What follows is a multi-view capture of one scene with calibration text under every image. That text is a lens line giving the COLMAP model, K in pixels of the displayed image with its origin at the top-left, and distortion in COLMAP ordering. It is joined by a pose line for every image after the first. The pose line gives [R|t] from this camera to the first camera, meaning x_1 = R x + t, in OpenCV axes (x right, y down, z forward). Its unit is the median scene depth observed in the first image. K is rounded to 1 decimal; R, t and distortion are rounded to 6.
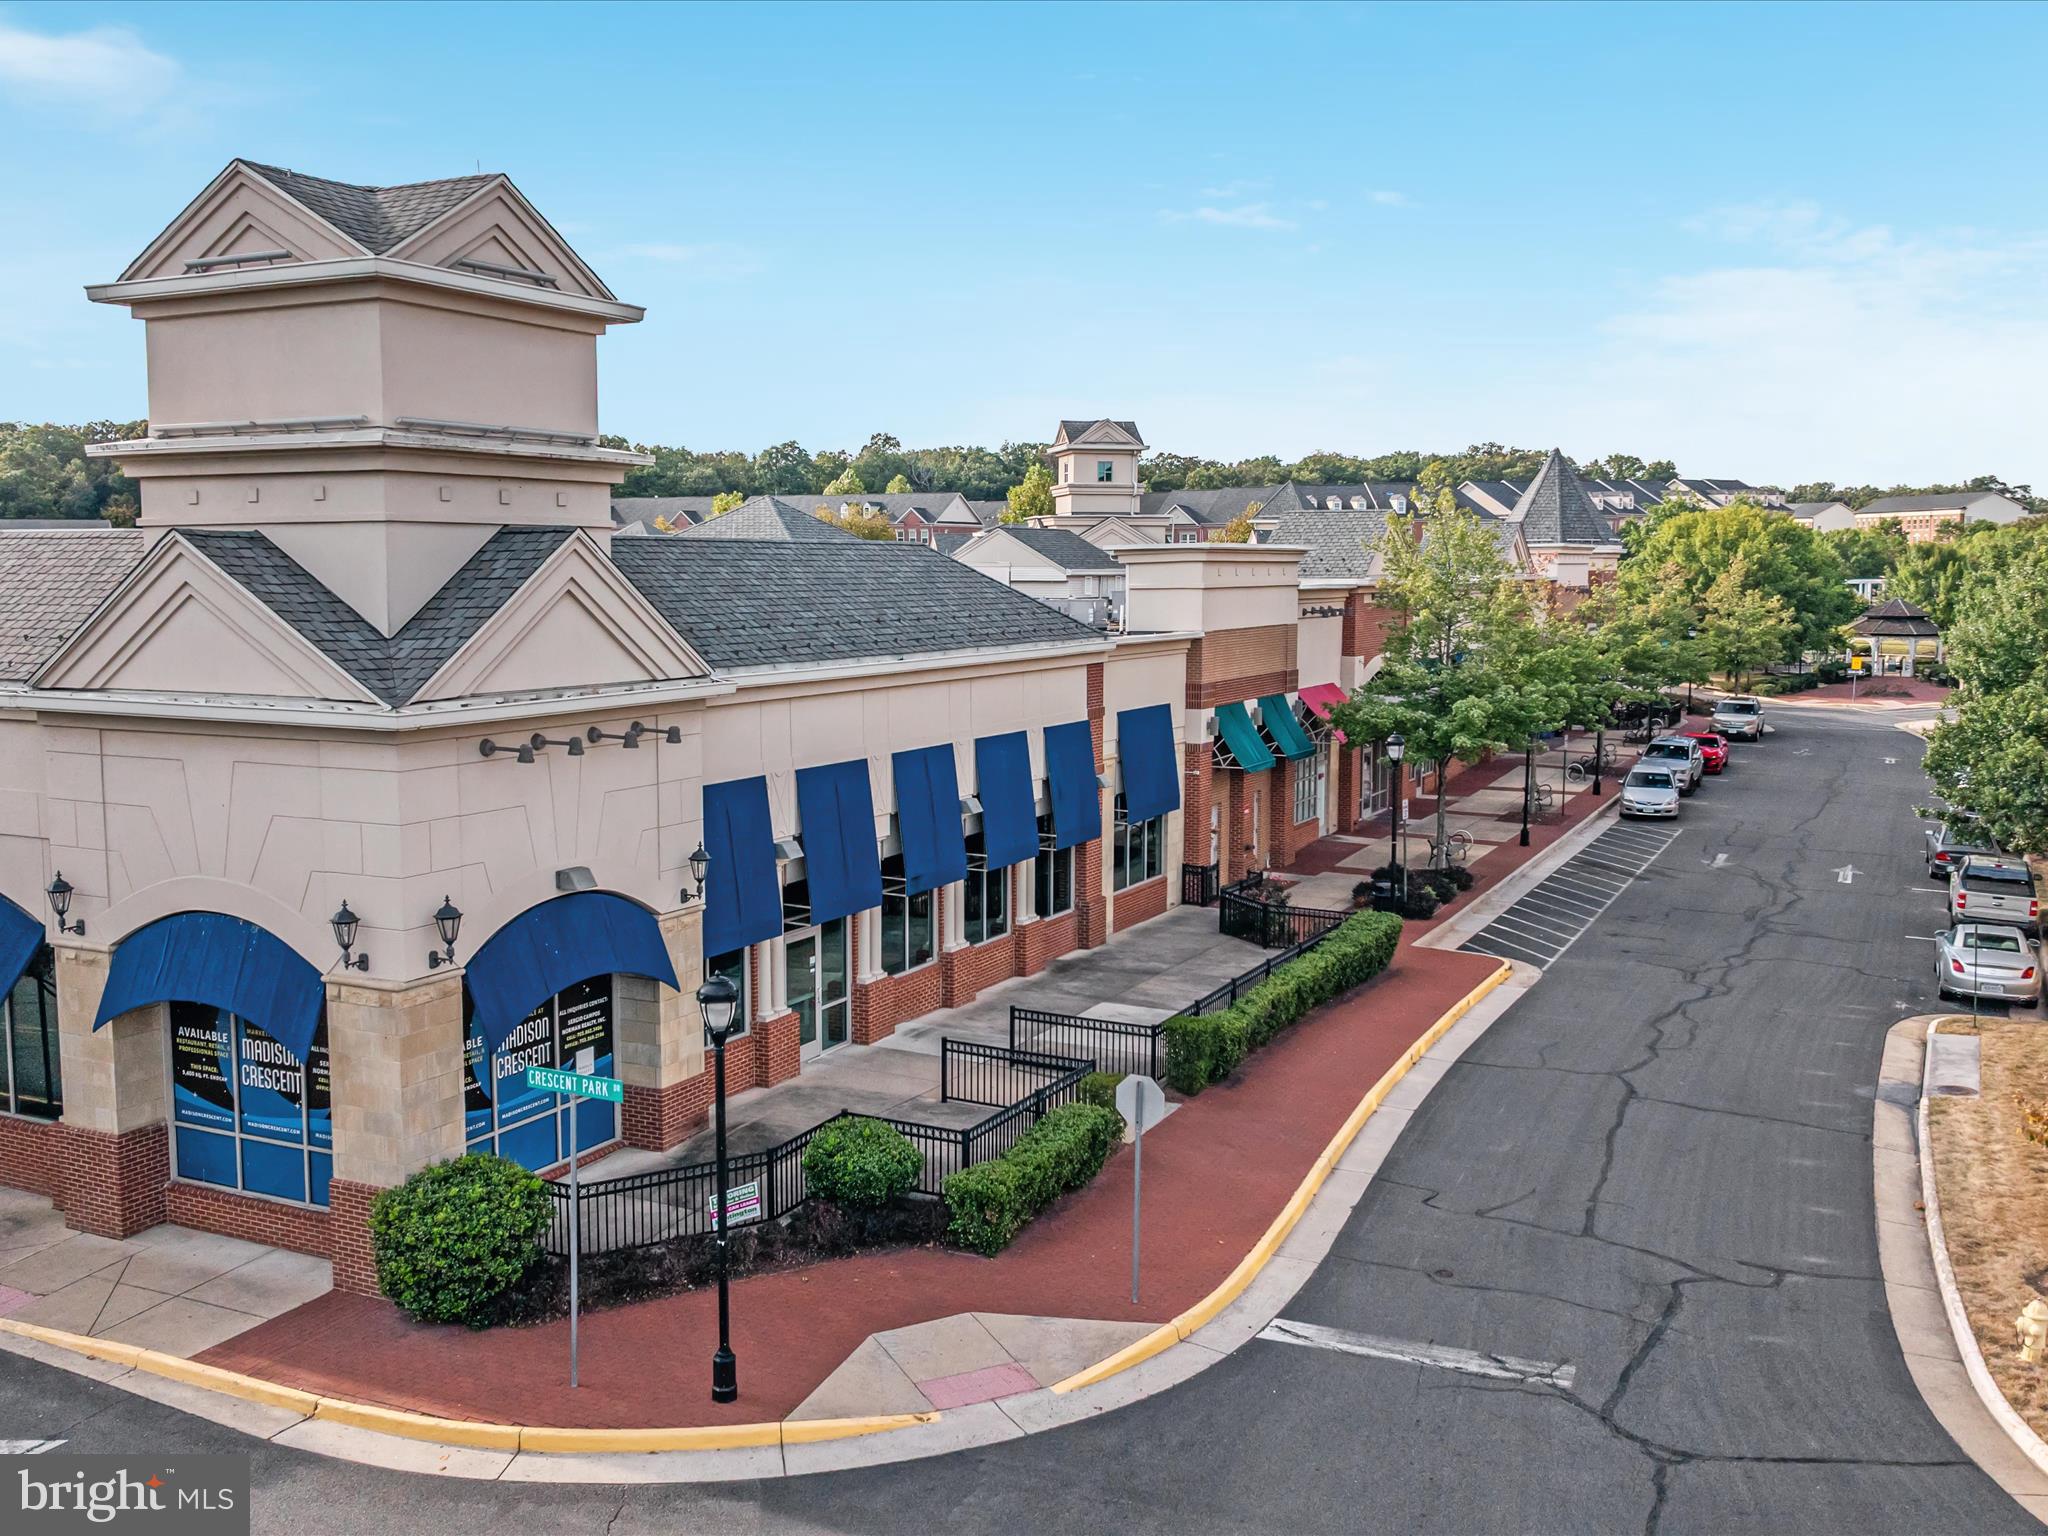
lens RADIAL K [[1913.3, 0, 1024.0], [0, 1913.3, 768.0], [0, 0, 1]] dist [-0.007919, -0.002699]
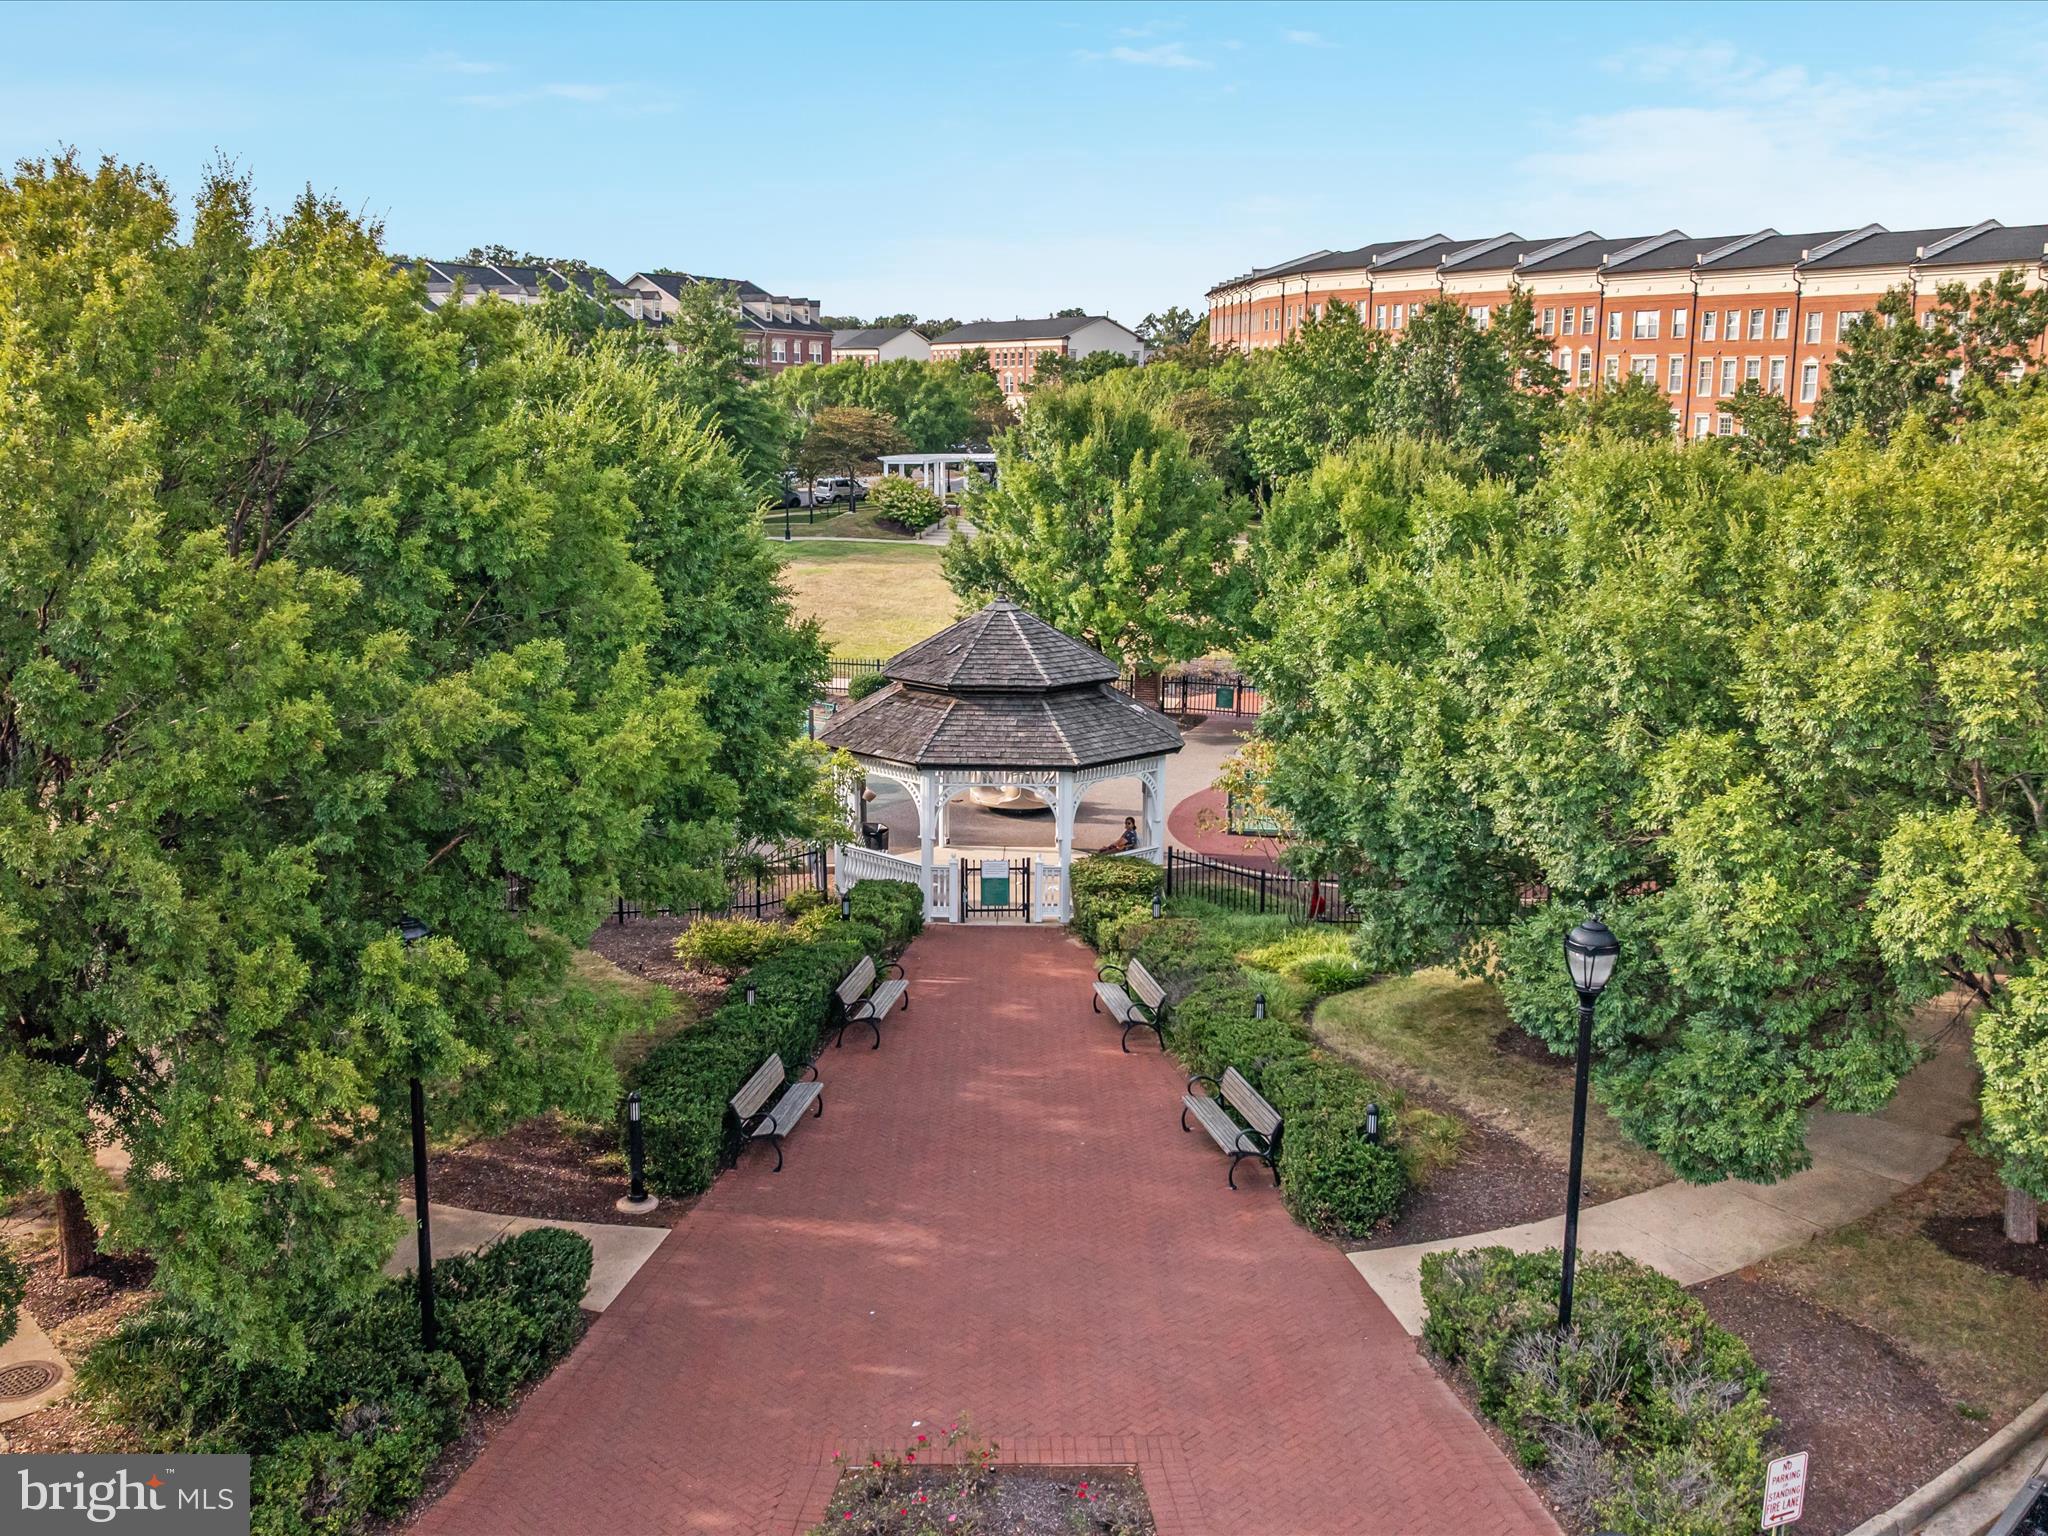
lens RADIAL K [[1913.3, 0, 1024.0], [0, 1913.3, 768.0], [0, 0, 1]] dist [-0.007919, -0.002699]
pose [[0.901152, -0.072598, 0.427381, 0.223659], [0.036237, 0.995042, 0.092618, -0.059138], [-0.431985, -0.067976, 0.899315, 0.492313]]
